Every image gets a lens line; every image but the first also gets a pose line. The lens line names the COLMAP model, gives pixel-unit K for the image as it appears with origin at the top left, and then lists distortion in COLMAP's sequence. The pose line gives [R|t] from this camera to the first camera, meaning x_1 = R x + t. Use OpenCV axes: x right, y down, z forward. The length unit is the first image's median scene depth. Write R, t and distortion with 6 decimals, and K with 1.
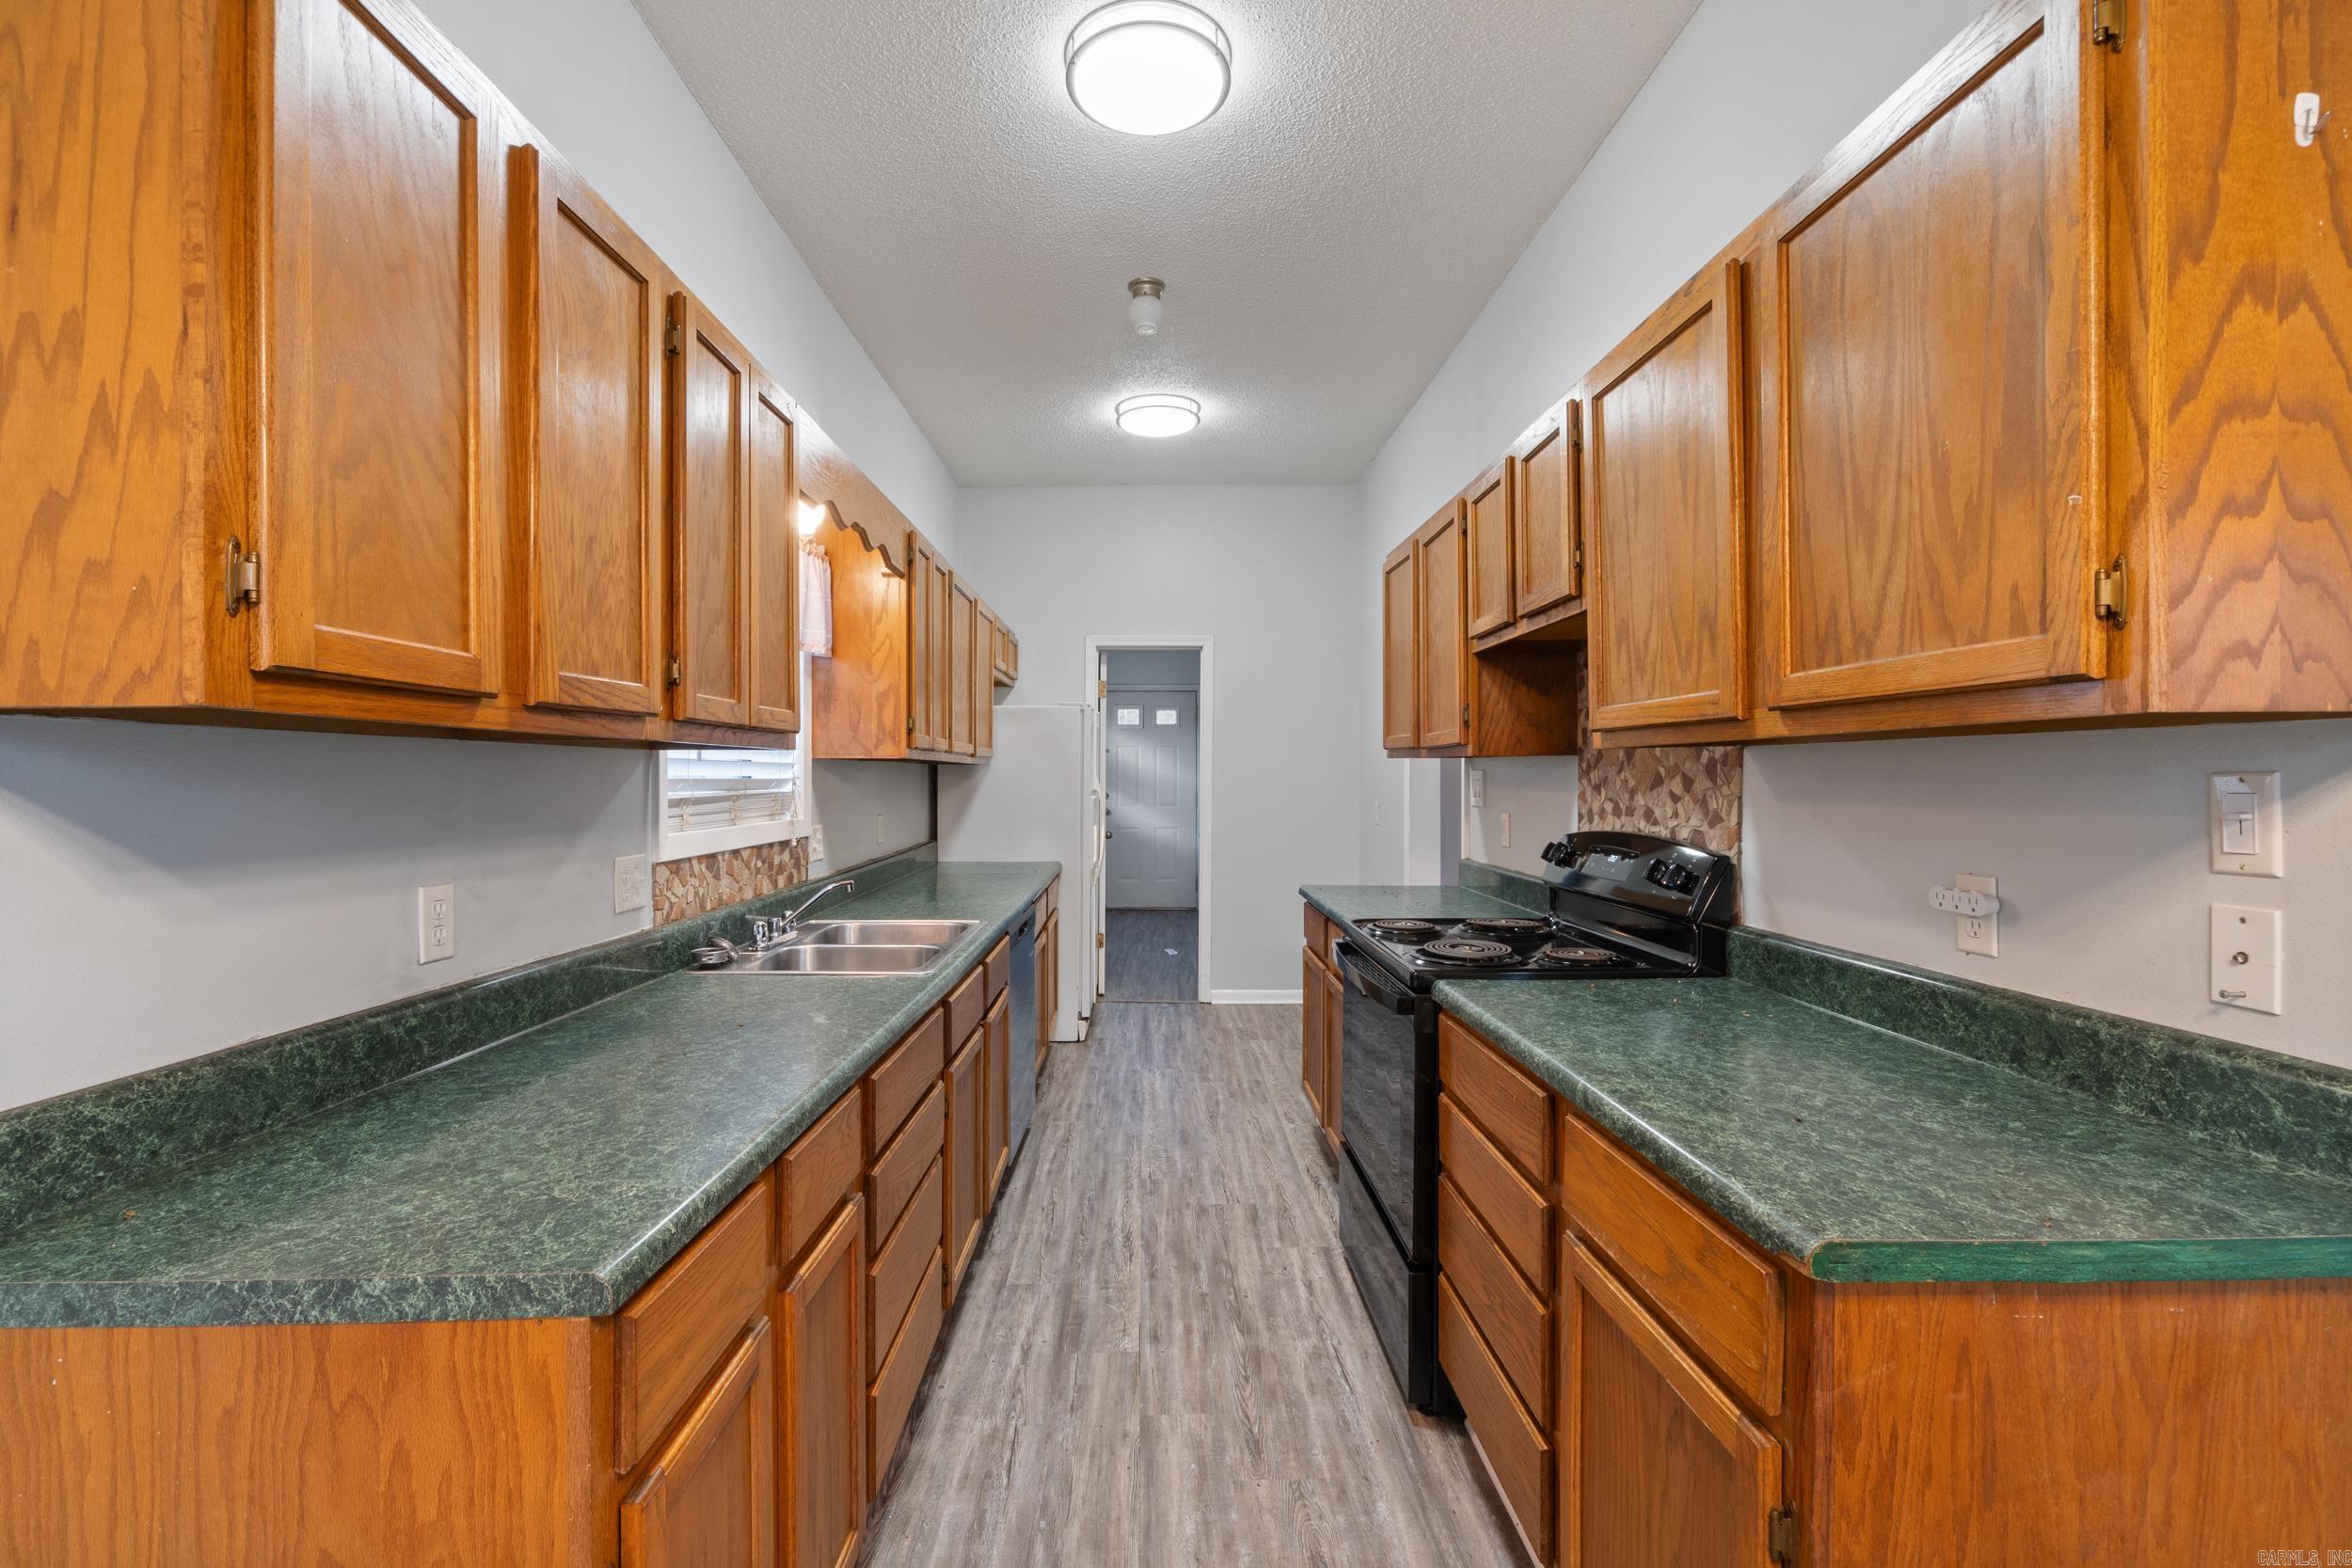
lens RADIAL K [[1011.0, 0, 1170.1], [0, 1011.0, 778.3], [0, 0, 1]] dist [-0.007536, 0.002665]
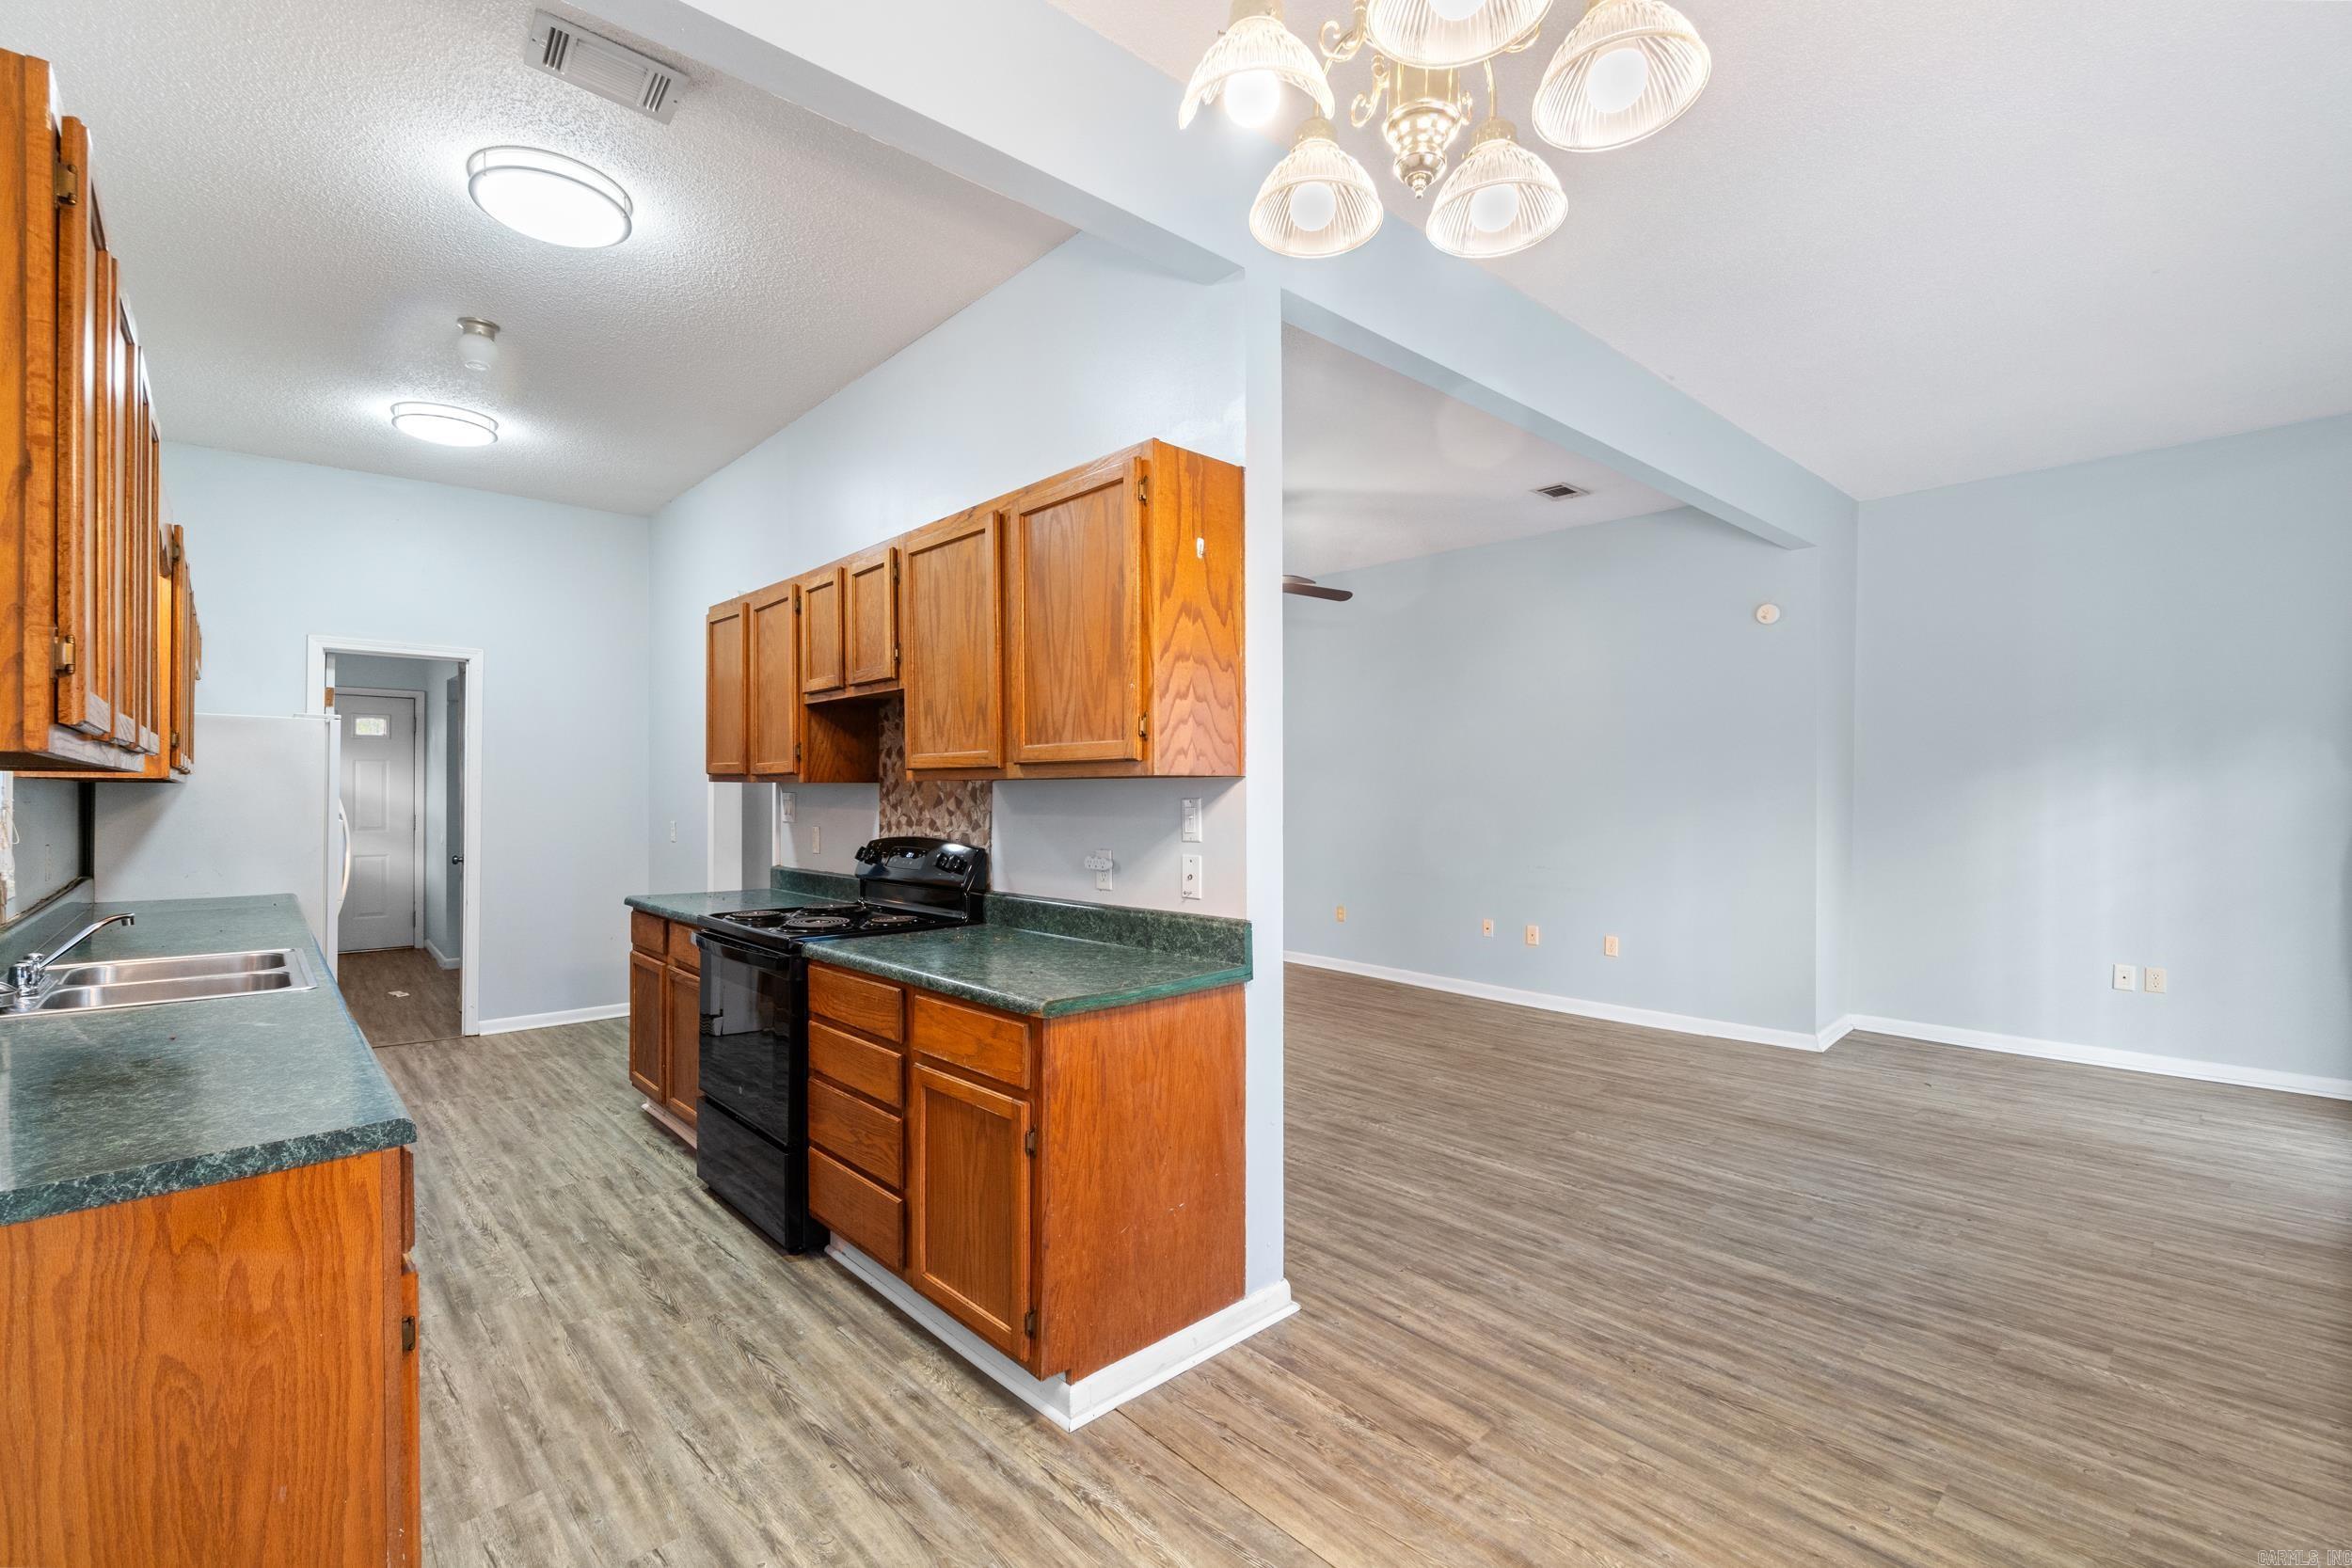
lens RADIAL K [[1011.0, 0, 1165.7], [0, 1011.0, 789.0], [0, 0, 1]] dist [-0.007536, 0.002665]
pose [[0.749564, 0.005203, 0.661911, -0.445757], [-0.000092, 0.999970, -0.007756, -0.007714], [-0.661931, 0.005752, 0.749542, -0.601005]]
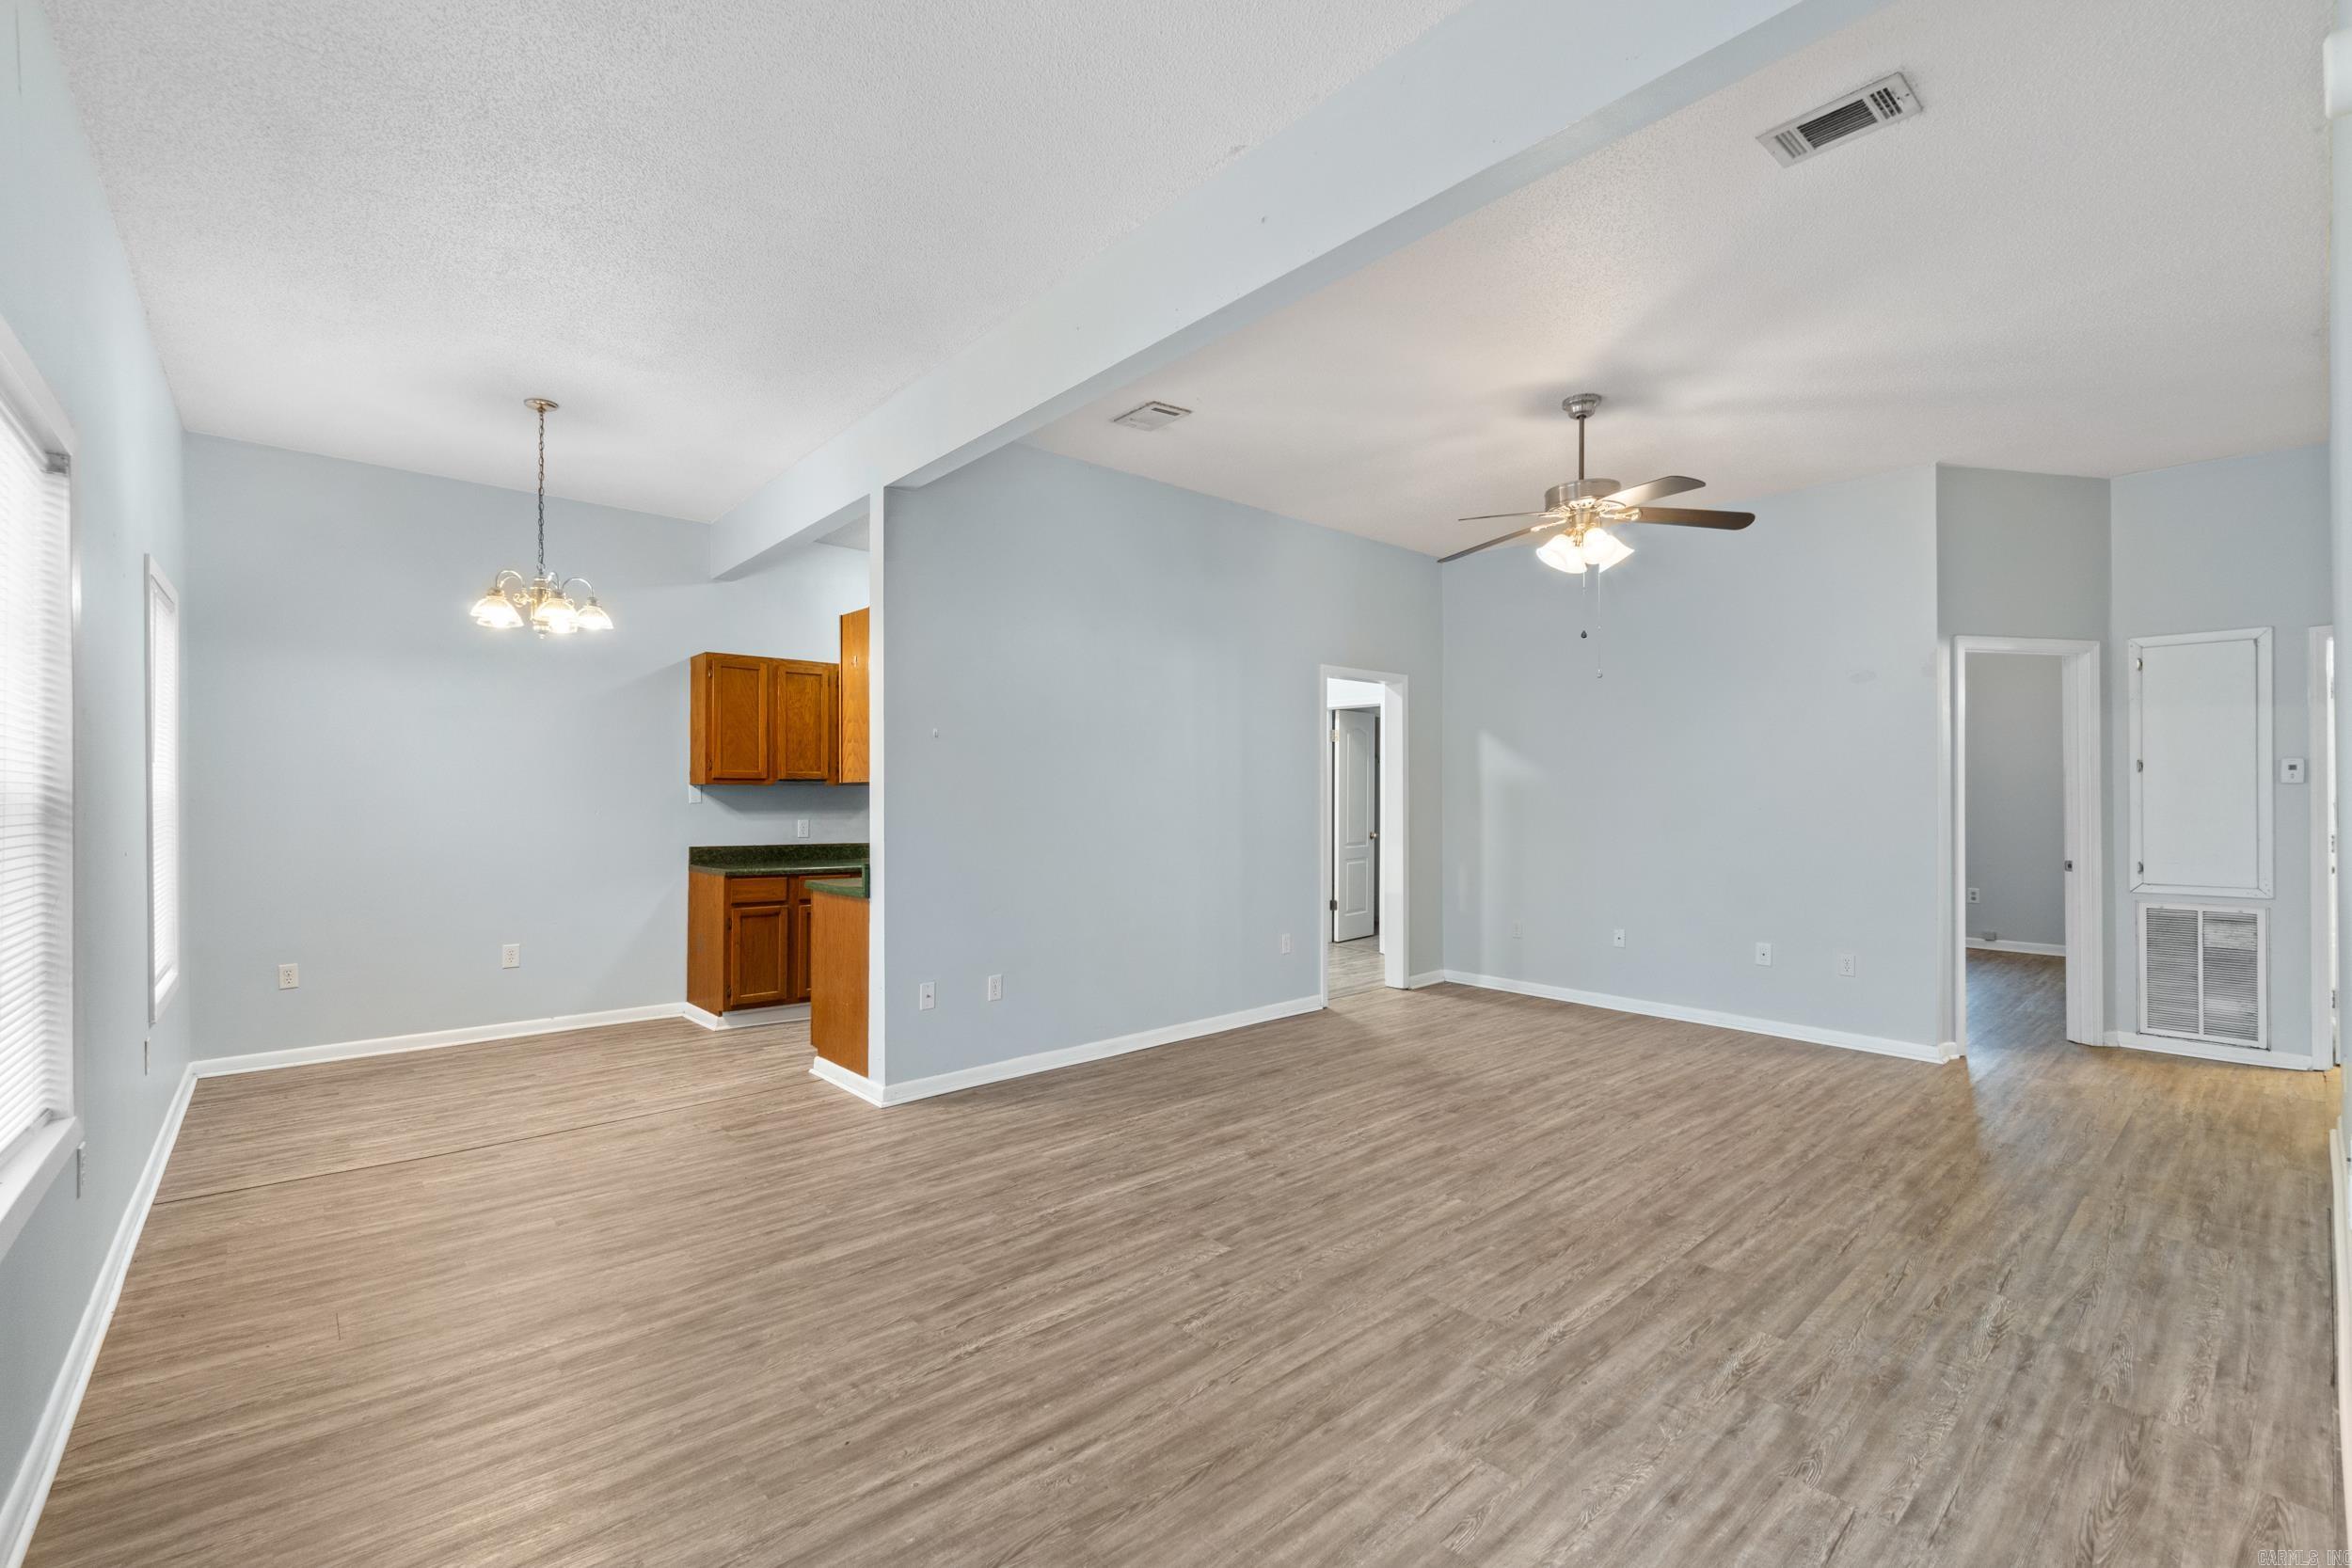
lens RADIAL K [[1011.0, 0, 1167.1], [0, 1011.0, 785.4], [0, 0, 1]] dist [-0.007536, 0.002665]
pose [[0.655573, -0.005769, -0.755110, 6.614658], [-0.002407, 0.999950, -0.009730, -0.010211], [0.755128, 0.008196, 0.655526, -0.795312]]
